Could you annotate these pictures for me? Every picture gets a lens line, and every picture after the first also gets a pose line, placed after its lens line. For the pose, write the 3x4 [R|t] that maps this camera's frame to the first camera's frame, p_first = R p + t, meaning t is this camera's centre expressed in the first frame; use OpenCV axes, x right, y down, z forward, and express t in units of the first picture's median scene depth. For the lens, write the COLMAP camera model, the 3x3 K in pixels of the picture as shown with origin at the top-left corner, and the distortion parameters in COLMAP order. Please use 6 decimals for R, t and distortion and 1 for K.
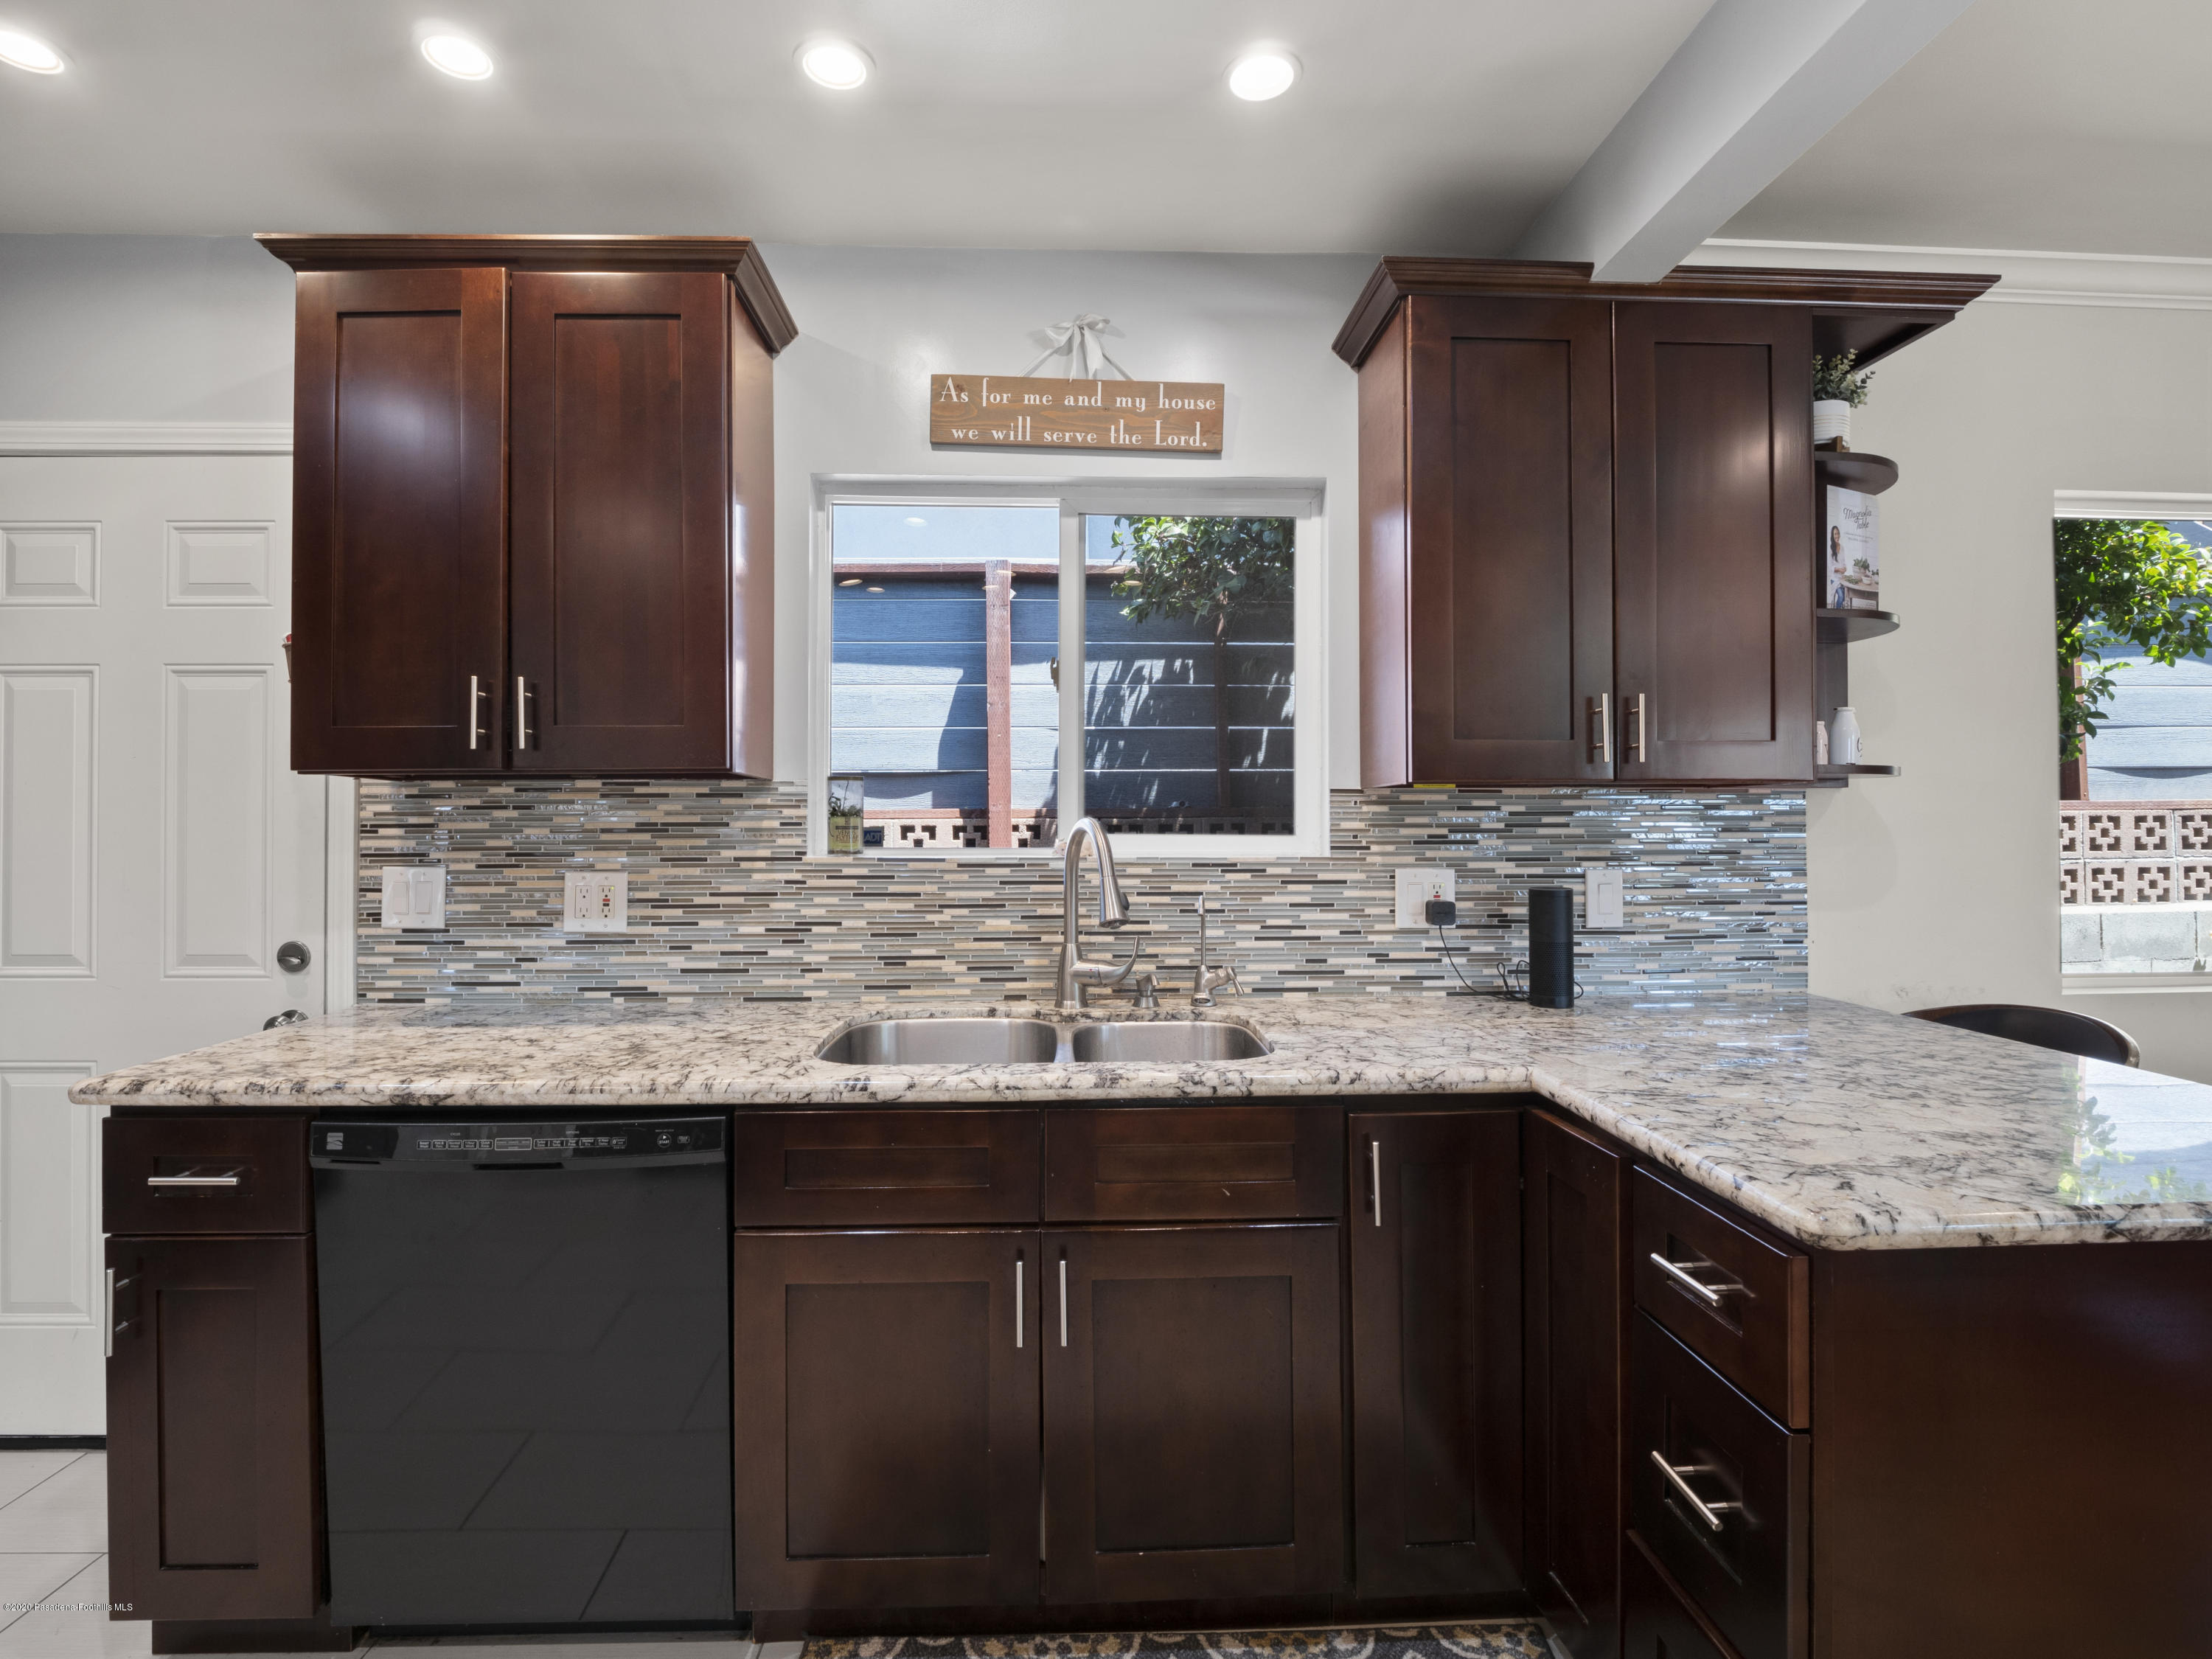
lens RADIAL K [[1082.7, 0, 1107.7], [0, 1082.7, 820.6], [0, 0, 1]] dist [-0.008539, -0.004576]
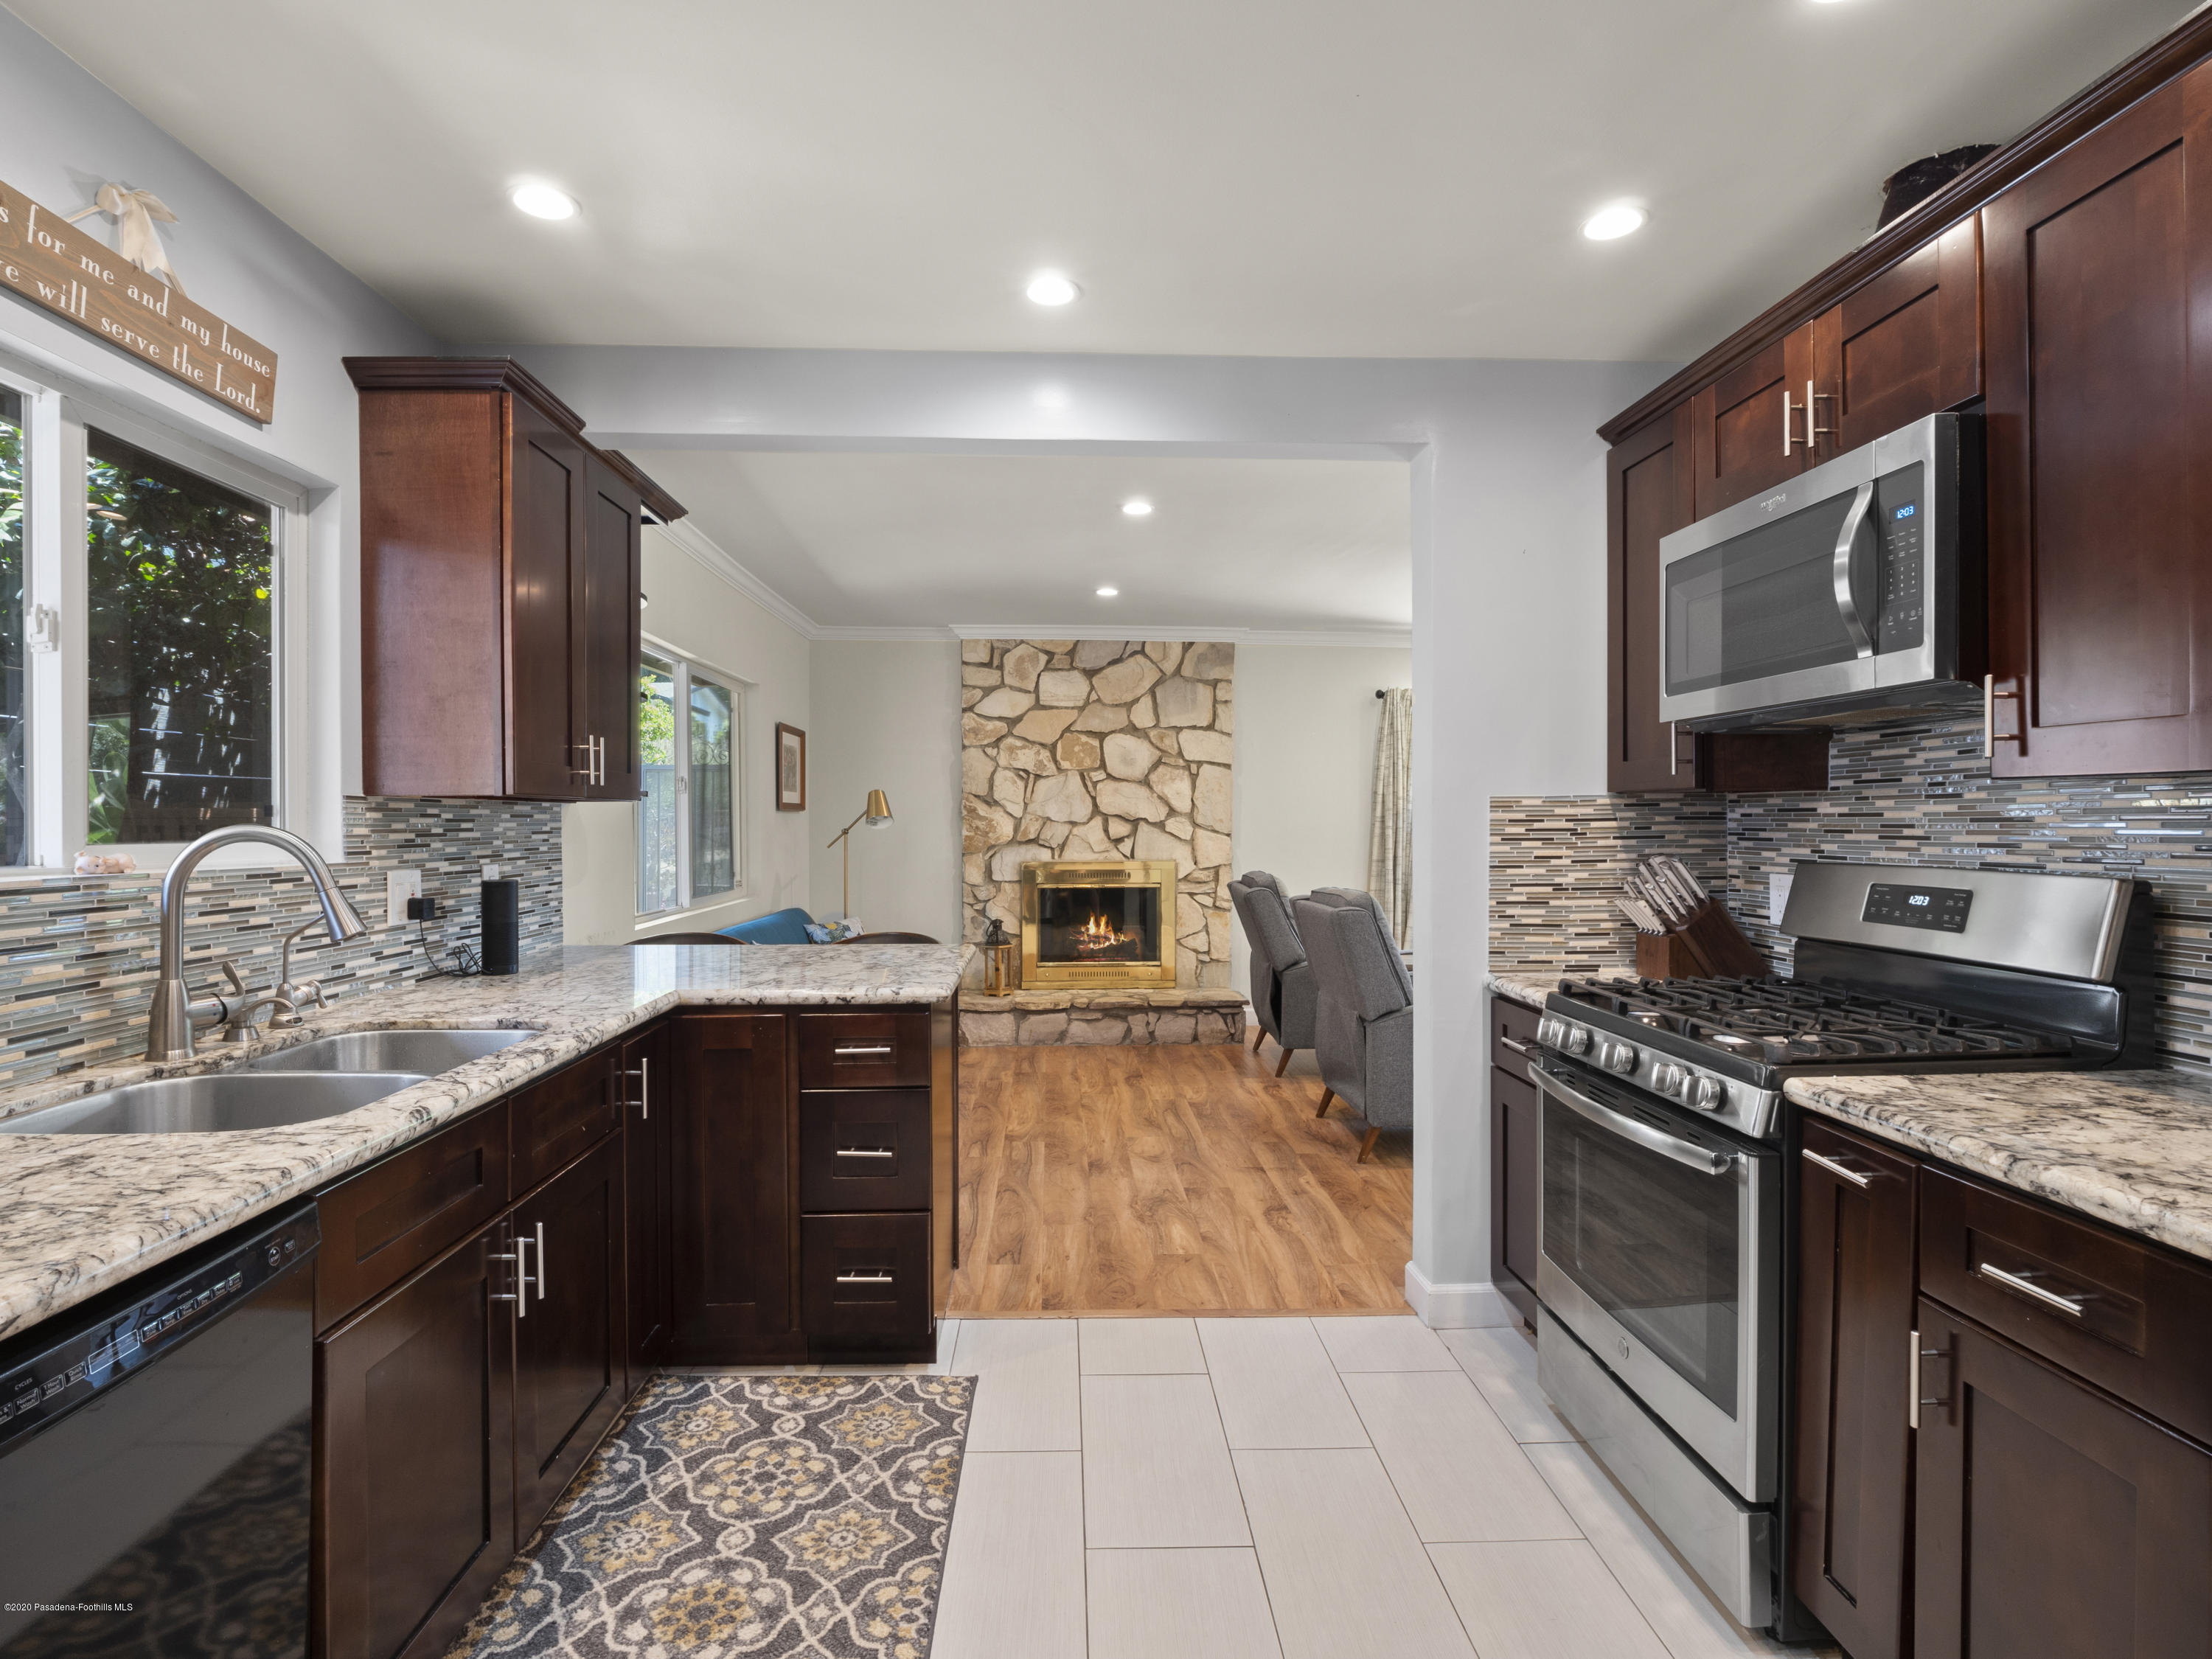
lens RADIAL K [[1082.7, 0, 1101.0], [0, 1082.7, 827.2], [0, 0, 1]] dist [-0.008539, -0.004576]
pose [[-0.007273, -0.002778, 0.999970, -0.811583], [-0.001503, 0.999995, 0.002768, -0.003453], [-0.999972, -0.001483, -0.007277, 0.301292]]
